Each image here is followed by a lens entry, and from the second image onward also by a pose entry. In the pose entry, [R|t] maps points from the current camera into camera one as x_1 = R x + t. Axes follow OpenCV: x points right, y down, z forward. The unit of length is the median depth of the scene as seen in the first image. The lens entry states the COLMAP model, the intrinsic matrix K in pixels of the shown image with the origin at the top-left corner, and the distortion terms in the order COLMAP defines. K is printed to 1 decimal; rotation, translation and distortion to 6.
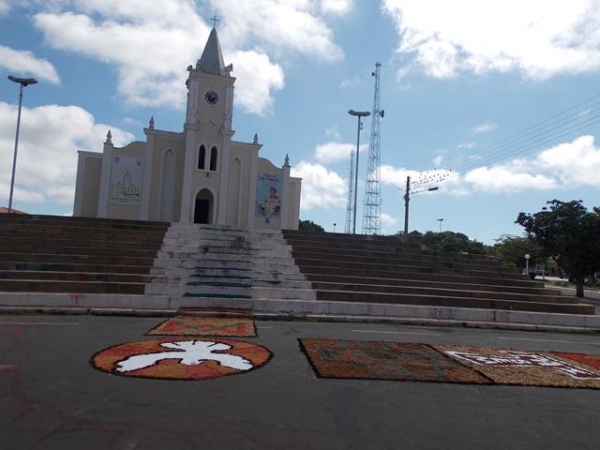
lens RADIAL K [[425.1, 0, 289.5], [0, 425.1, 223.6], [0, 0, 1]] dist [0.085358, 0.000551]
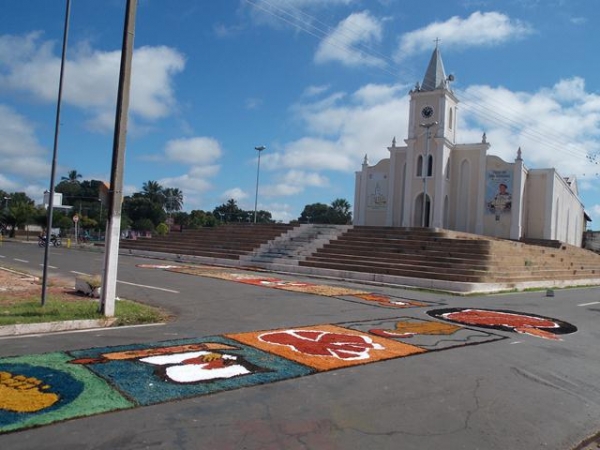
lens RADIAL K [[506.6, 0, 300.0], [0, 506.6, 225.0], [0, 0, 1]] dist [-0.048052, 0.001429]
pose [[0.636602, -0.040489, -0.770129, 0.595368], [0.034273, 0.999120, -0.024198, 0.023739], [0.770430, -0.010990, 0.637430, -0.106741]]
